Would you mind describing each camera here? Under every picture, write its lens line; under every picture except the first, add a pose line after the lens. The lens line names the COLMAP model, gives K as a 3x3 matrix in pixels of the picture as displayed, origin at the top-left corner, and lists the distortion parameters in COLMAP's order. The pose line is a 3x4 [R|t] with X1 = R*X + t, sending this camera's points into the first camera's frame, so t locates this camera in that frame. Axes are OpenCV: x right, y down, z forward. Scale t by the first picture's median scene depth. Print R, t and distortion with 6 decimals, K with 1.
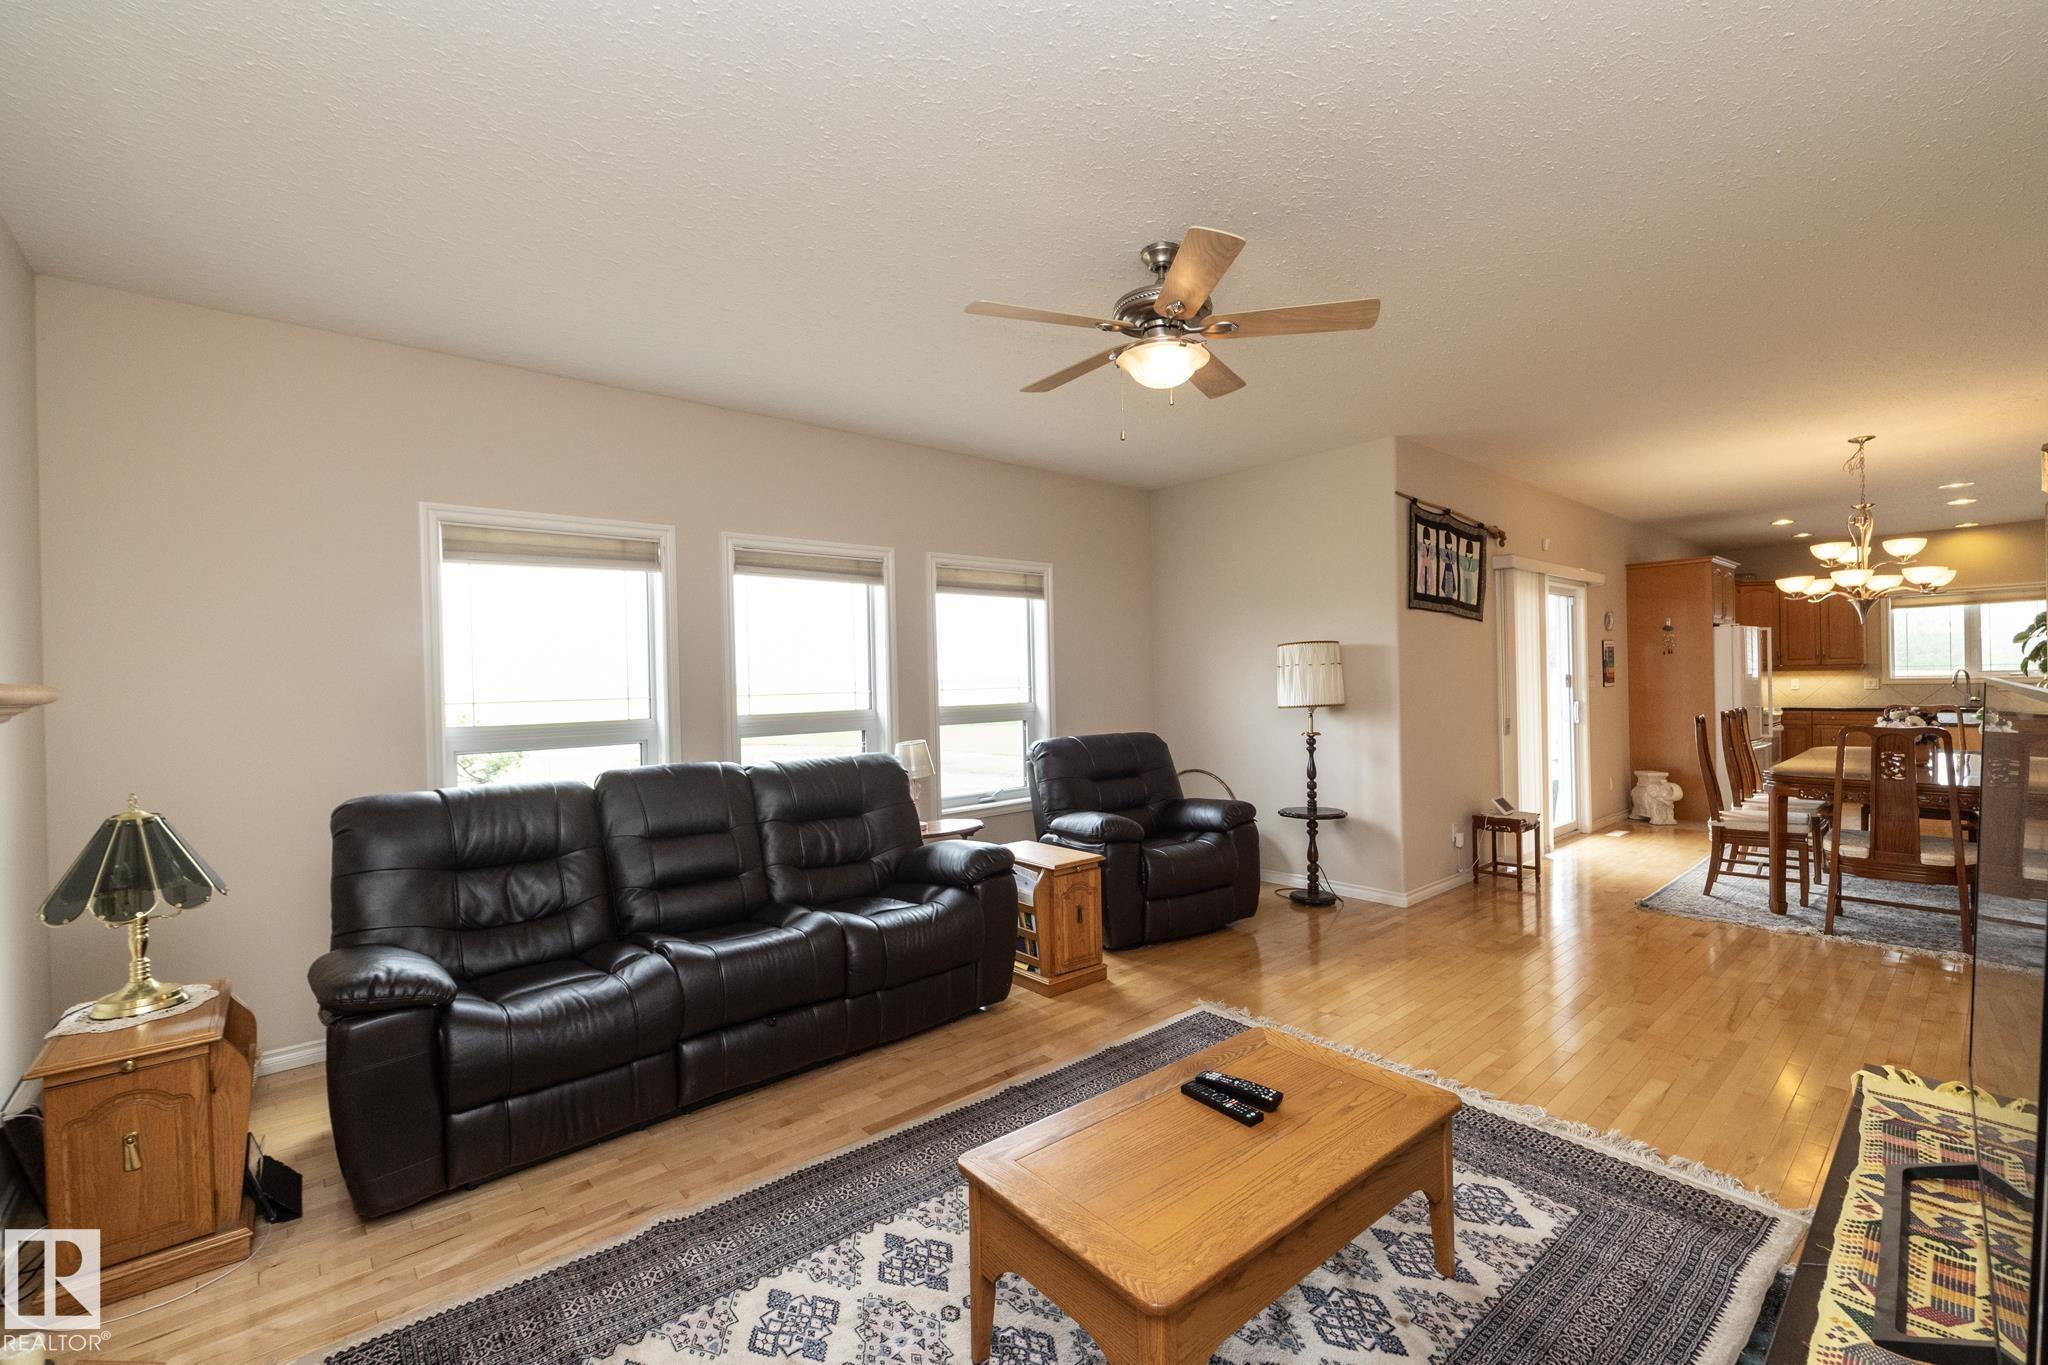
lens RADIAL K [[867.0, 0, 1031.7], [0, 867.0, 691.6], [0, 0, 1]] dist [-0.002886, -0.000355]
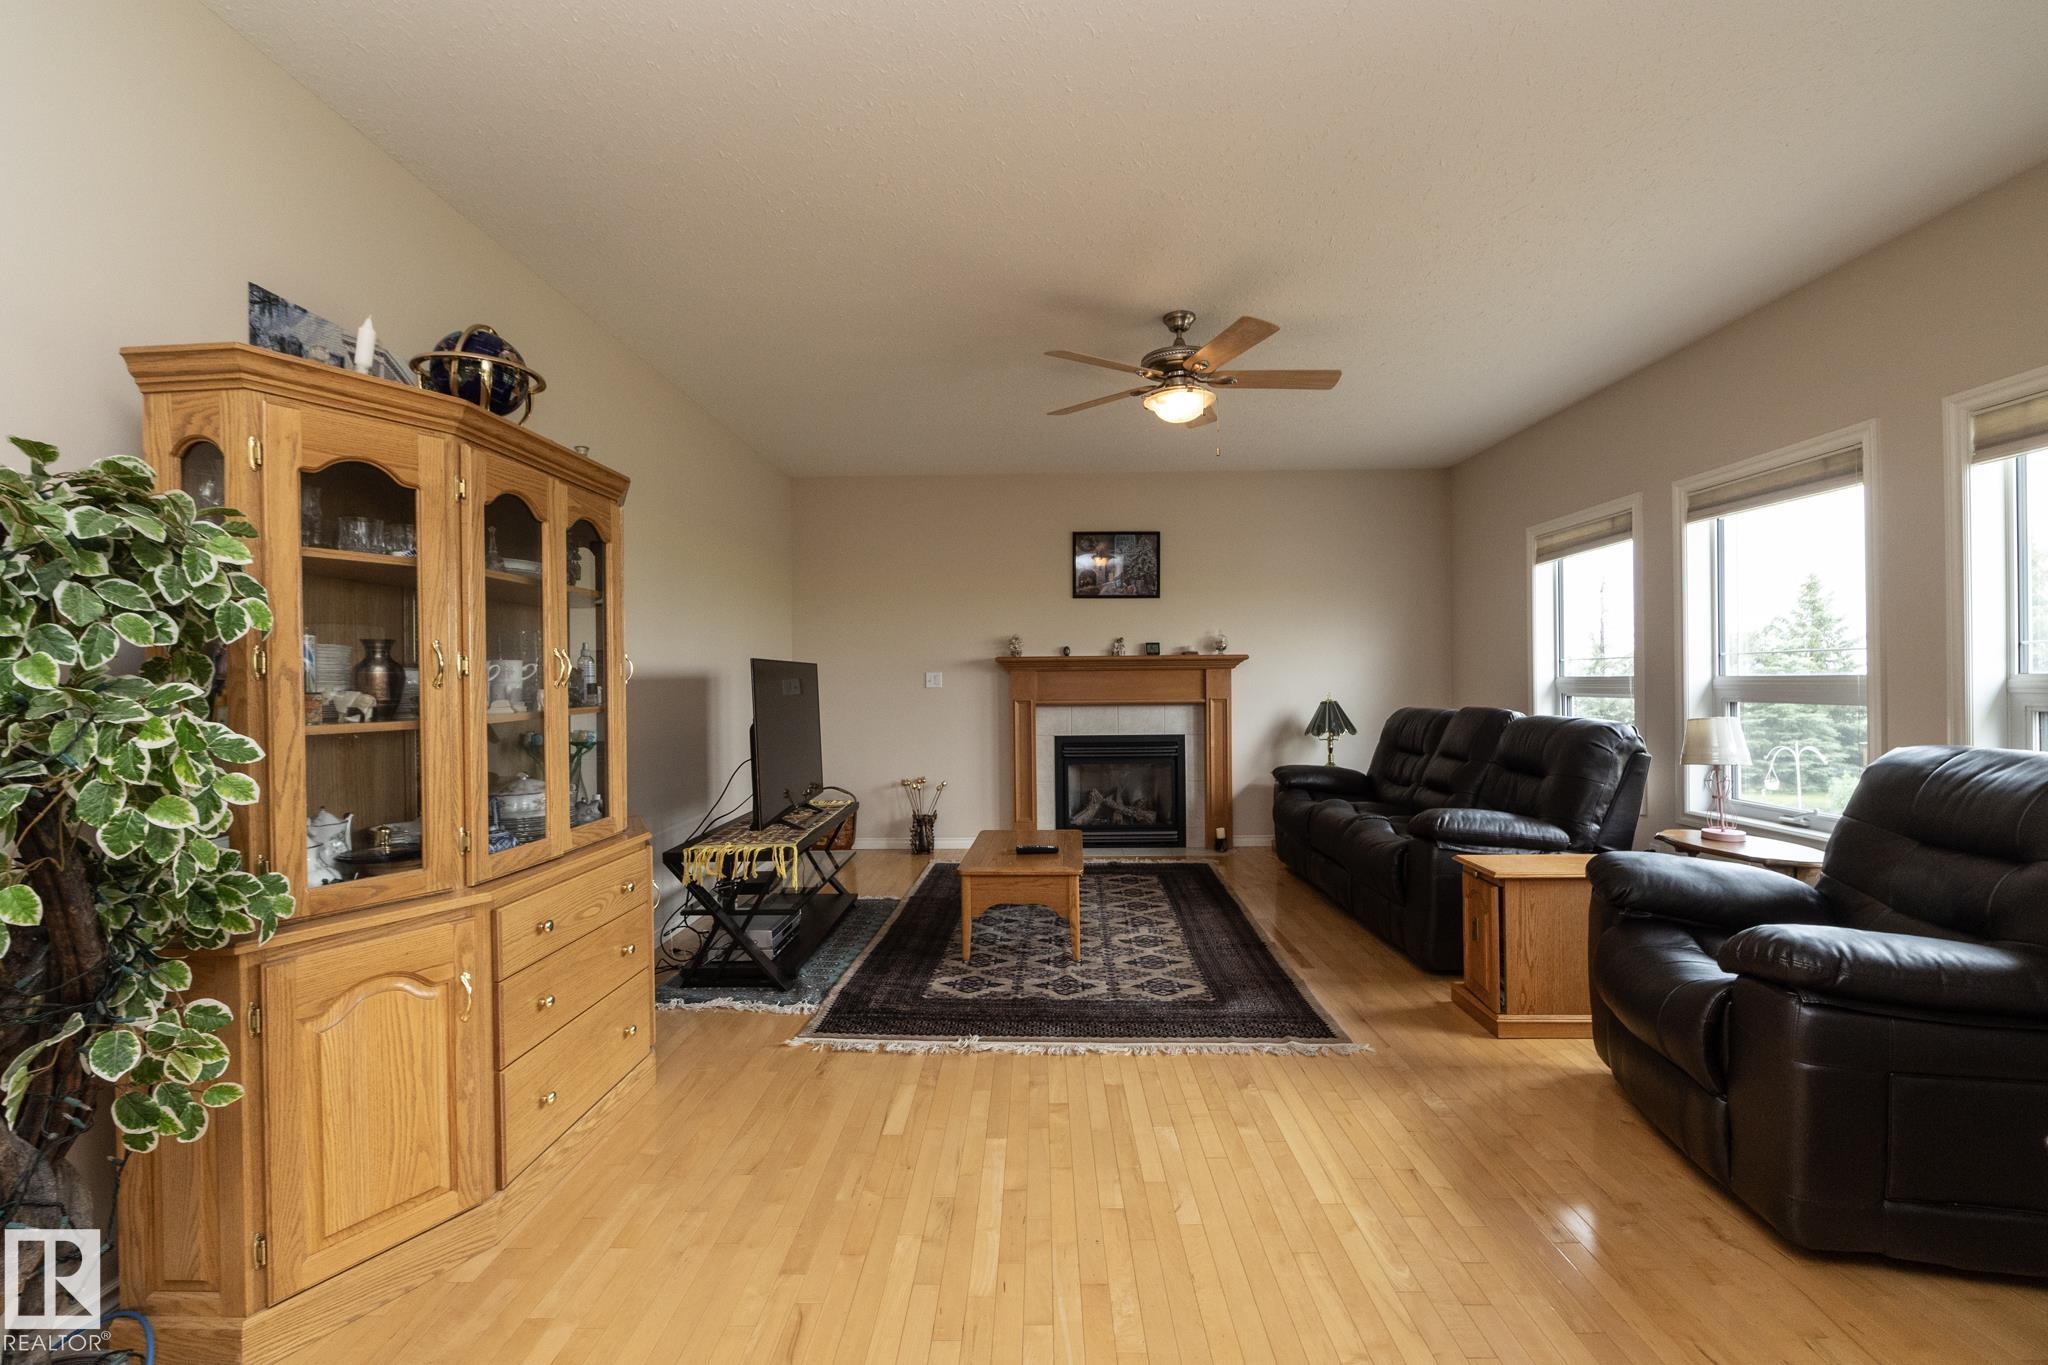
lens RADIAL K [[867.0, 0, 1024.4], [0, 867.0, 680.1], [0, 0, 1]] dist [-0.002886, -0.000355]
pose [[-0.674392, 0.028034, -0.737841, 0.631960], [0.015797, 0.999598, 0.023540, 0.000512], [0.738204, 0.004220, -0.674564, 0.840566]]
